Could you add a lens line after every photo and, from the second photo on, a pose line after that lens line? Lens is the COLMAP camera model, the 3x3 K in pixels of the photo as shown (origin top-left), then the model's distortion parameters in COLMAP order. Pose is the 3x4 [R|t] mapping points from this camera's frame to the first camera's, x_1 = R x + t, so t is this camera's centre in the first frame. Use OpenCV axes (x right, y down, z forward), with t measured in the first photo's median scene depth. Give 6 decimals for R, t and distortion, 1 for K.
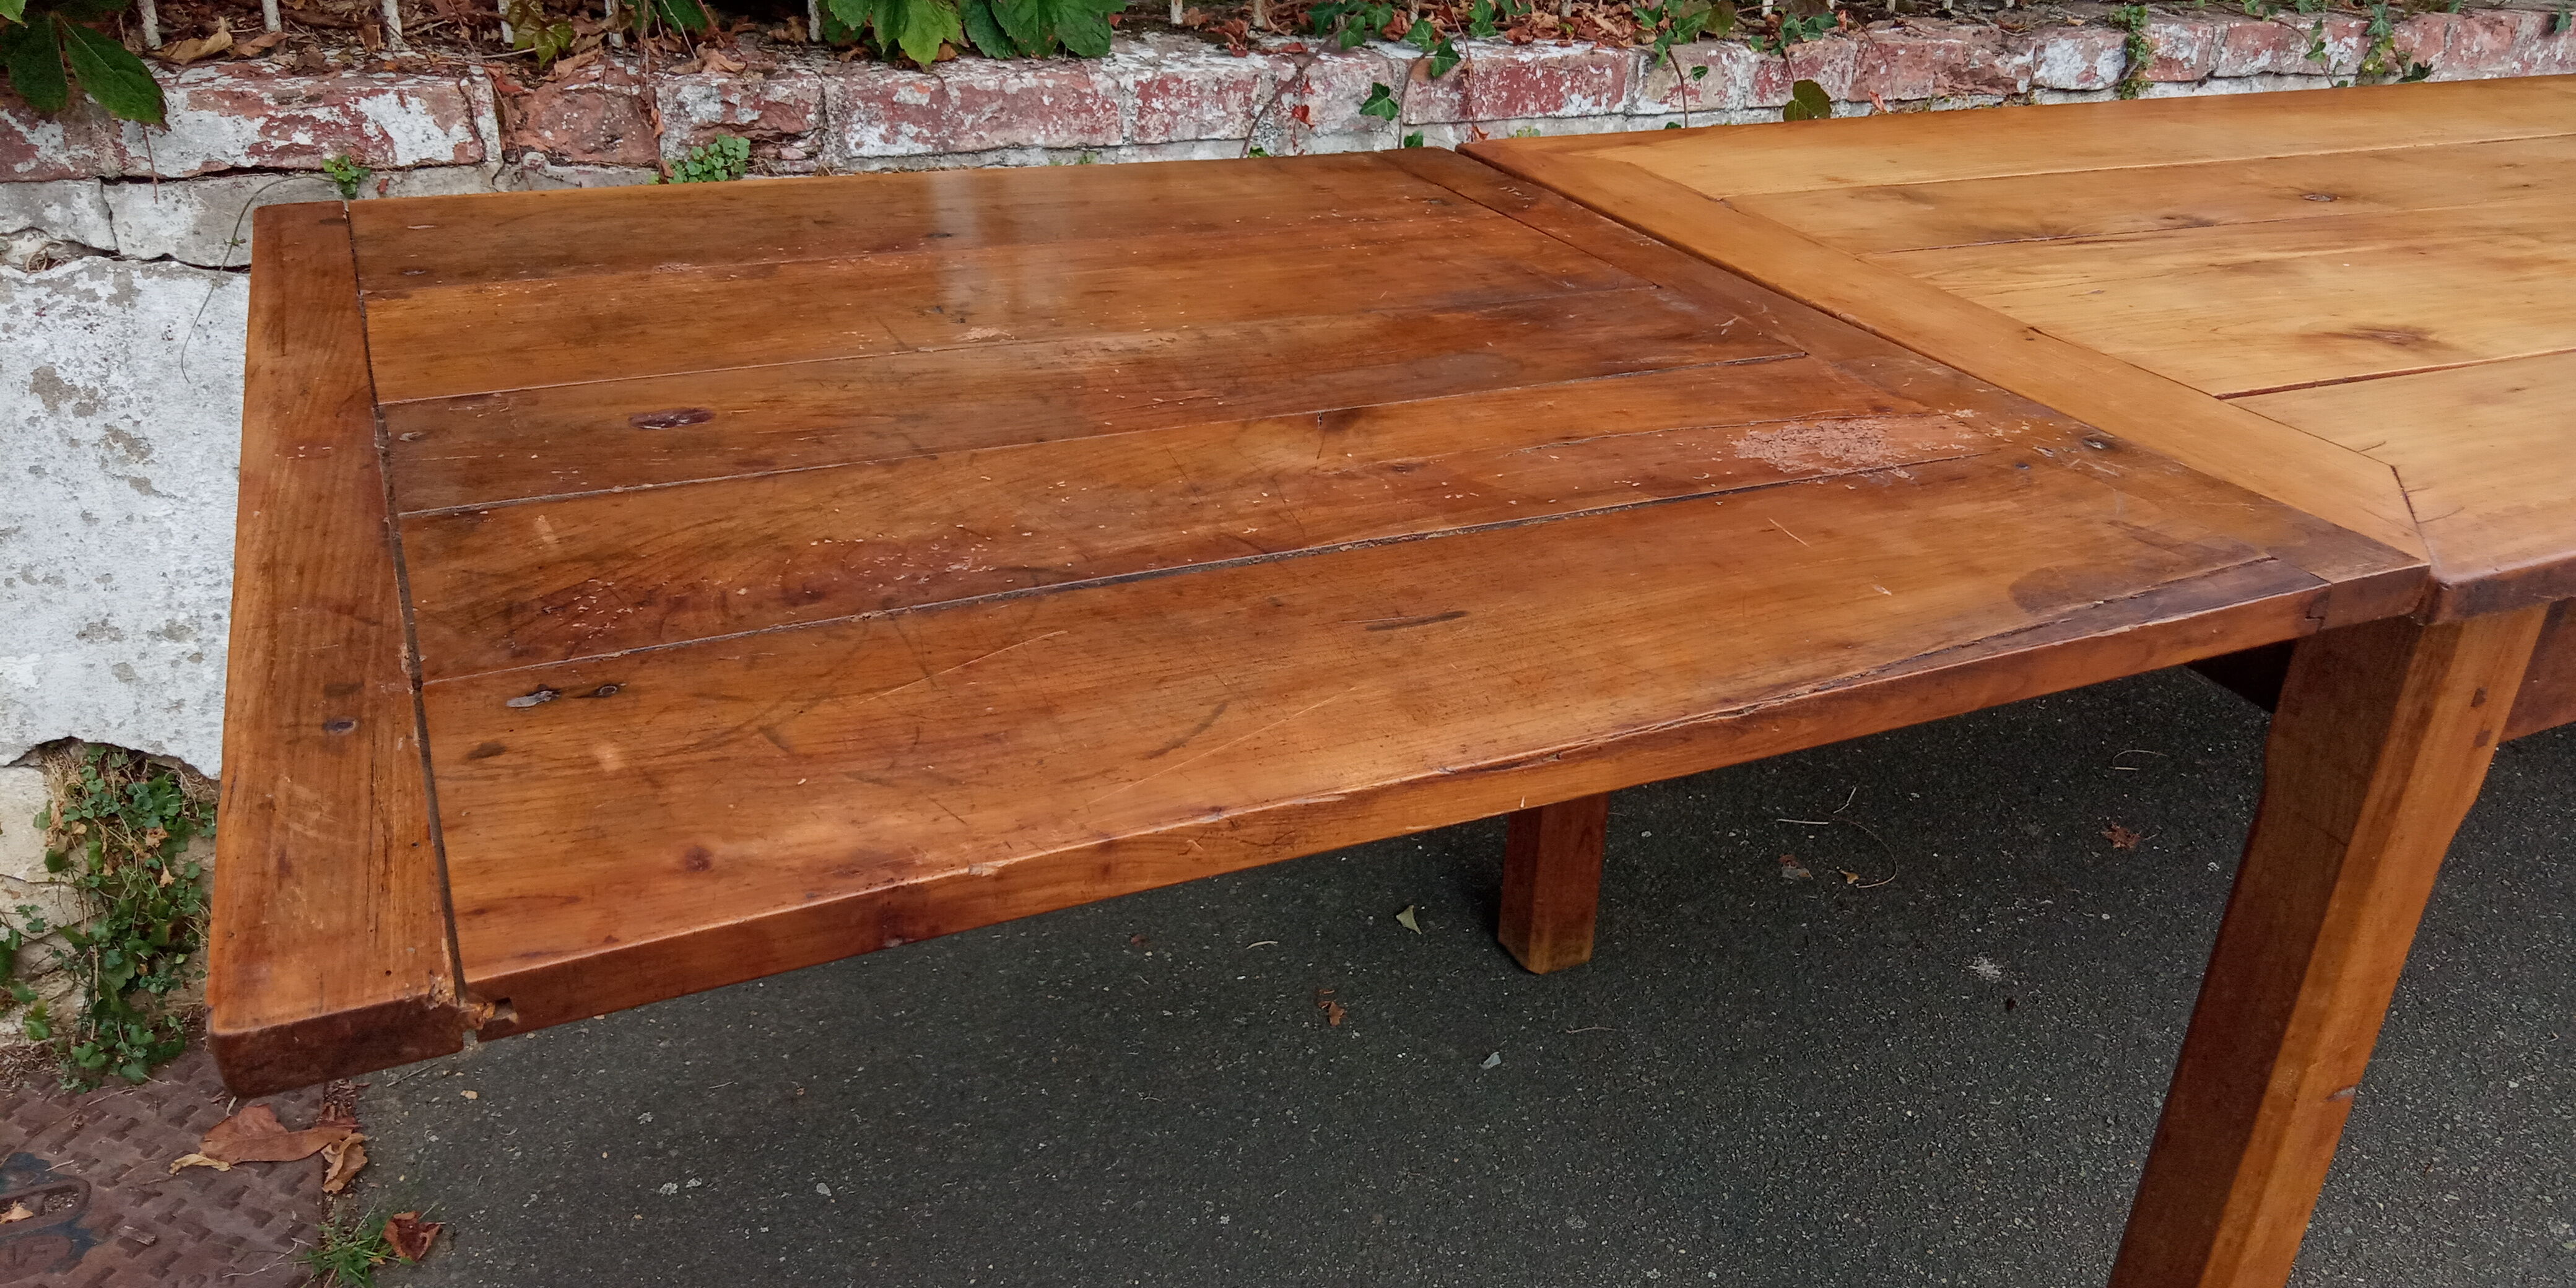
lens RADIAL K [[1901.2, 0, 1295.2], [0, 1901.2, 636.1], [0, 0, 1]] dist [0.026139, -0.020954]
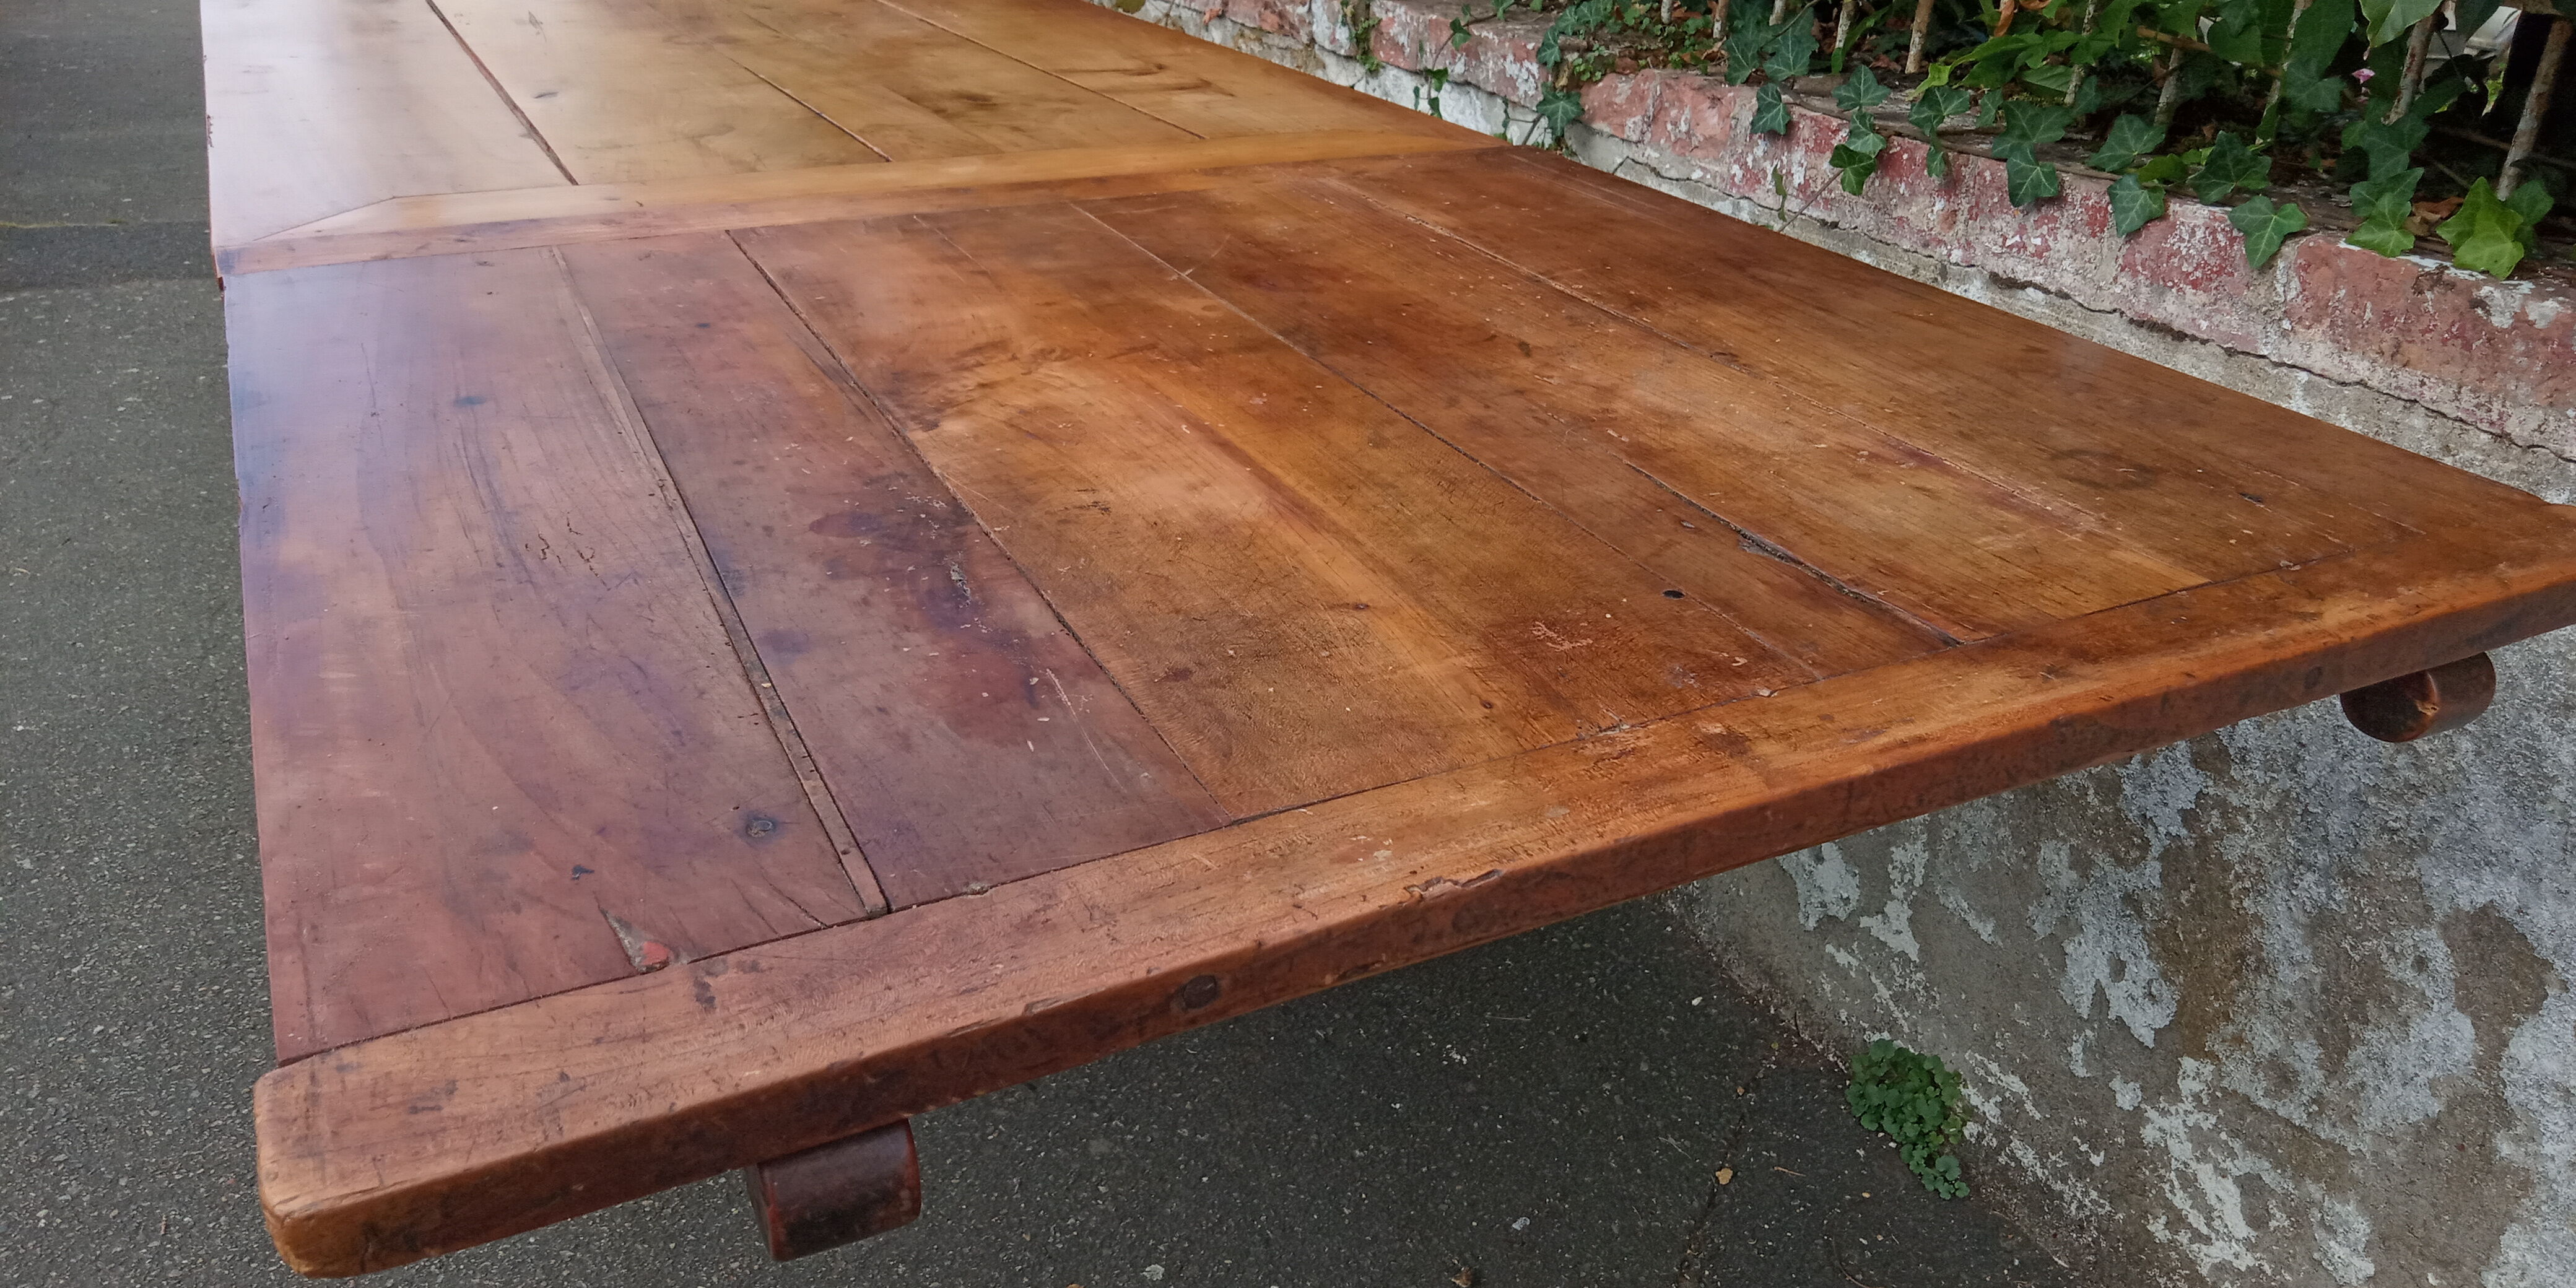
lens RADIAL K [[1901.2, 0, 1295.2], [0, 1901.2, 636.1], [0, 0, 1]] dist [0.026139, -0.020954]
pose [[0.043584, 0.378714, -0.924487, 3.269459], [-0.475215, 0.821834, 0.314259, -0.750720], [0.878789, 0.425634, 0.215790, 1.972296]]
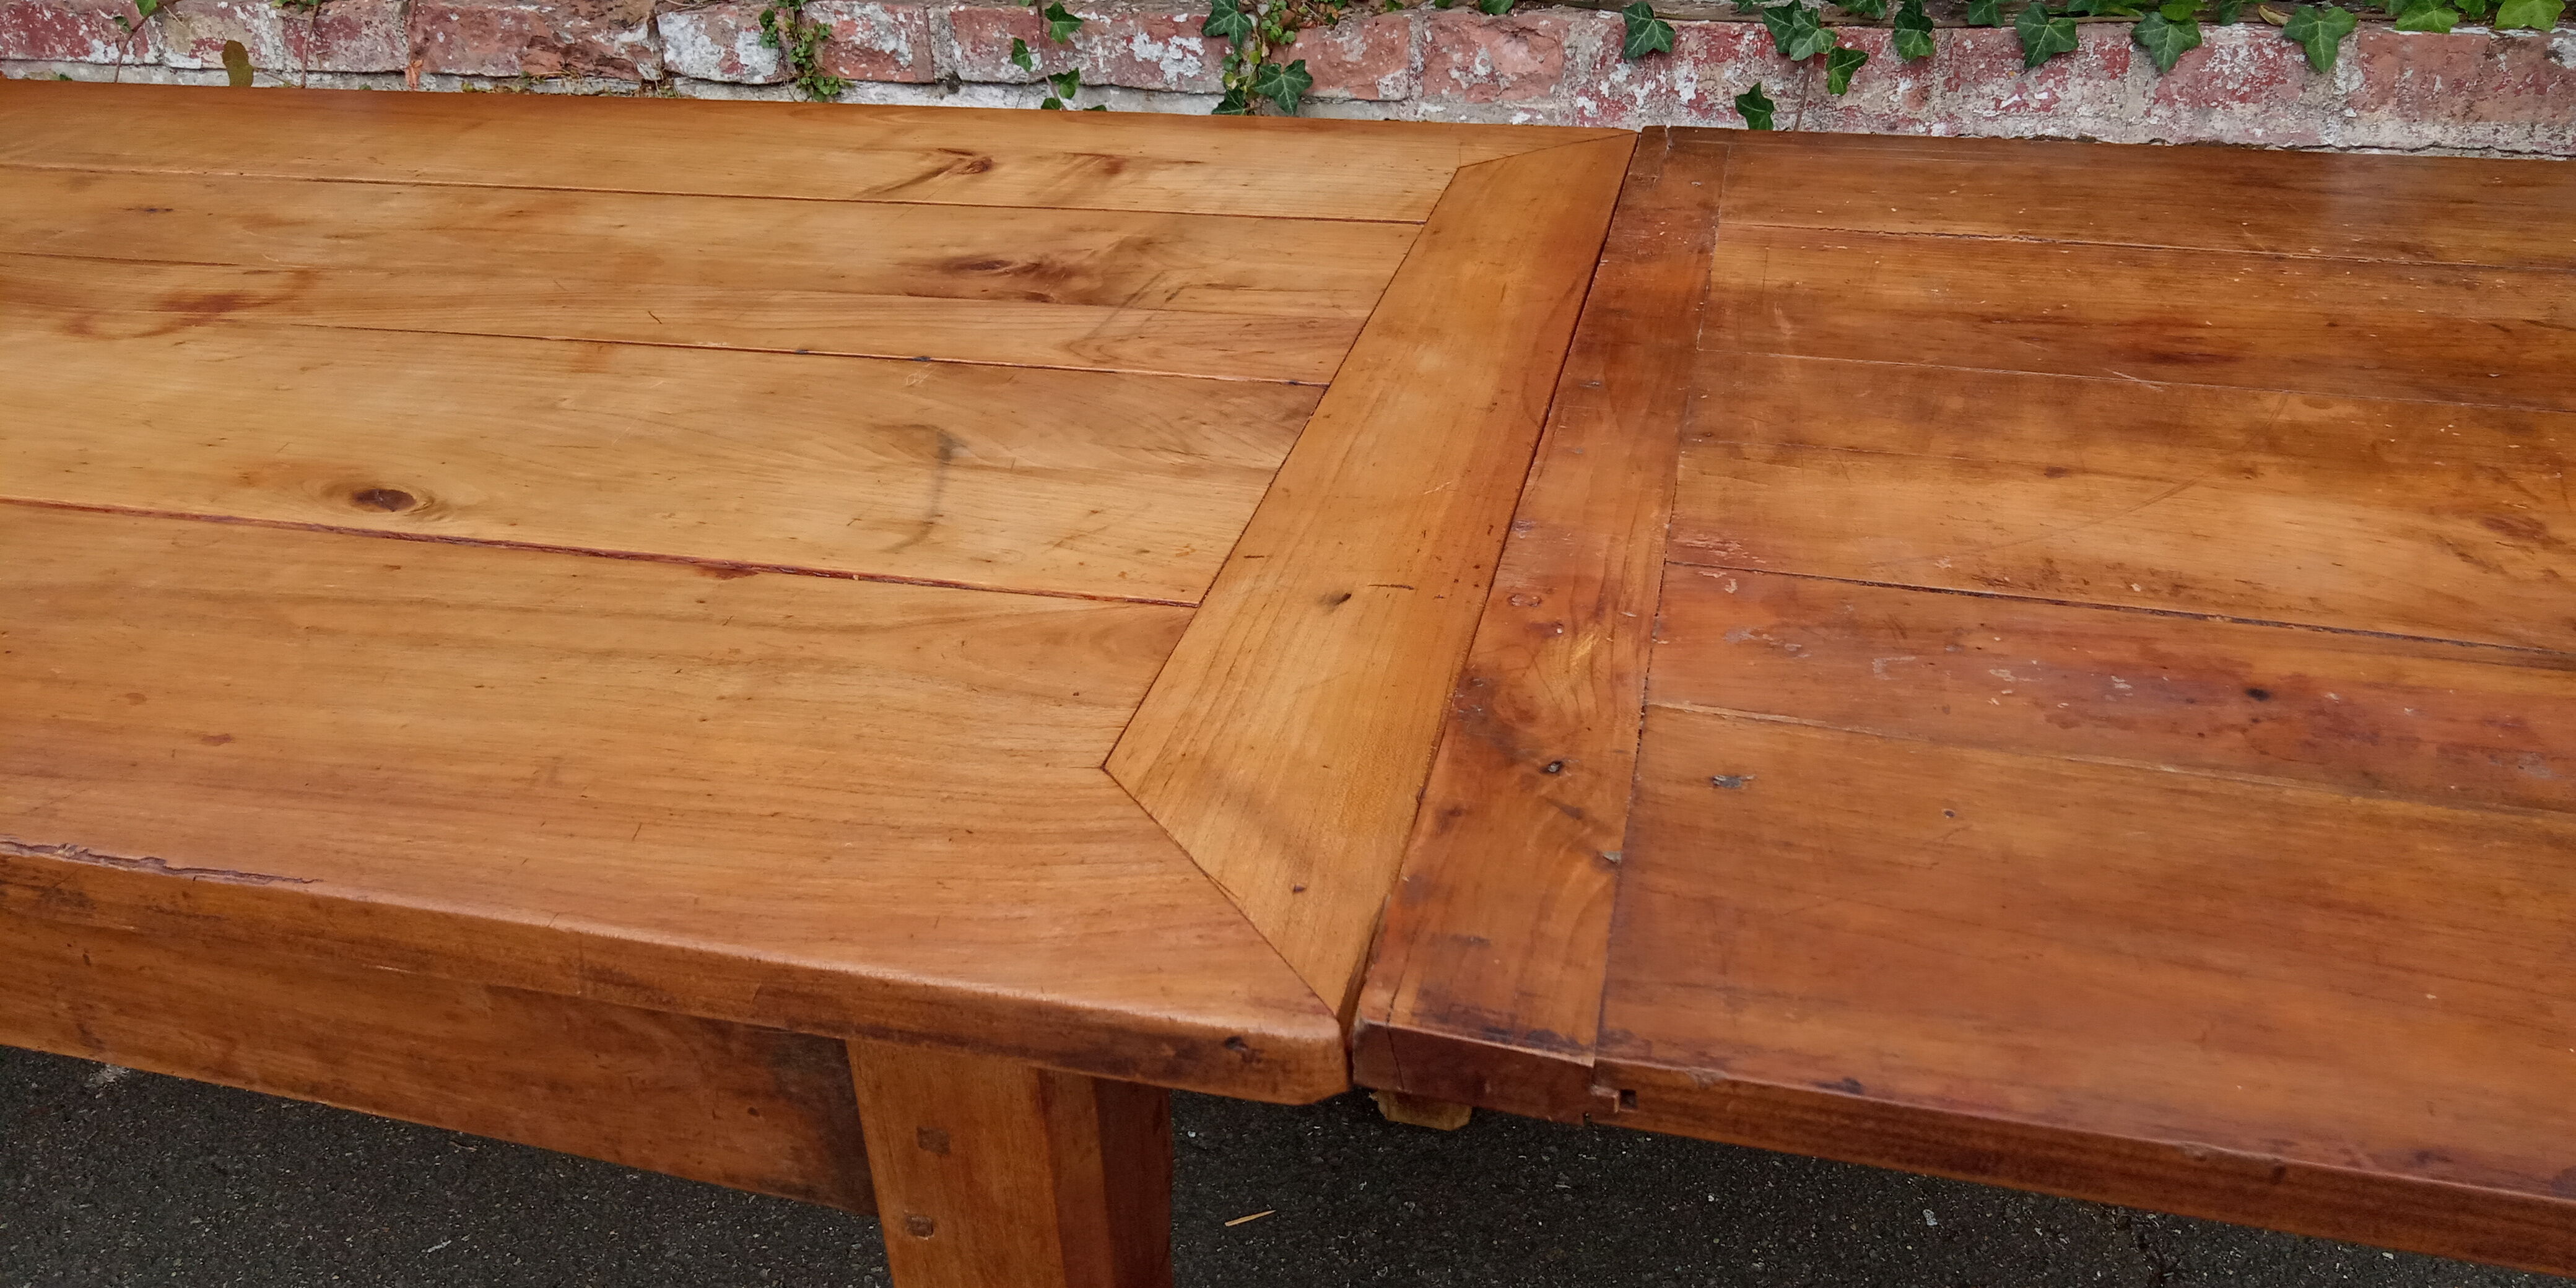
lens RADIAL K [[1901.2, 0, 1295.2], [0, 1901.2, 636.1], [0, 0, 1]] dist [0.026139, -0.020954]
pose [[0.775721, 0.239186, -0.583992, 2.398667], [-0.220167, 0.969821, 0.104760, -0.441644], [0.591425, 0.047311, 0.804971, 1.161793]]
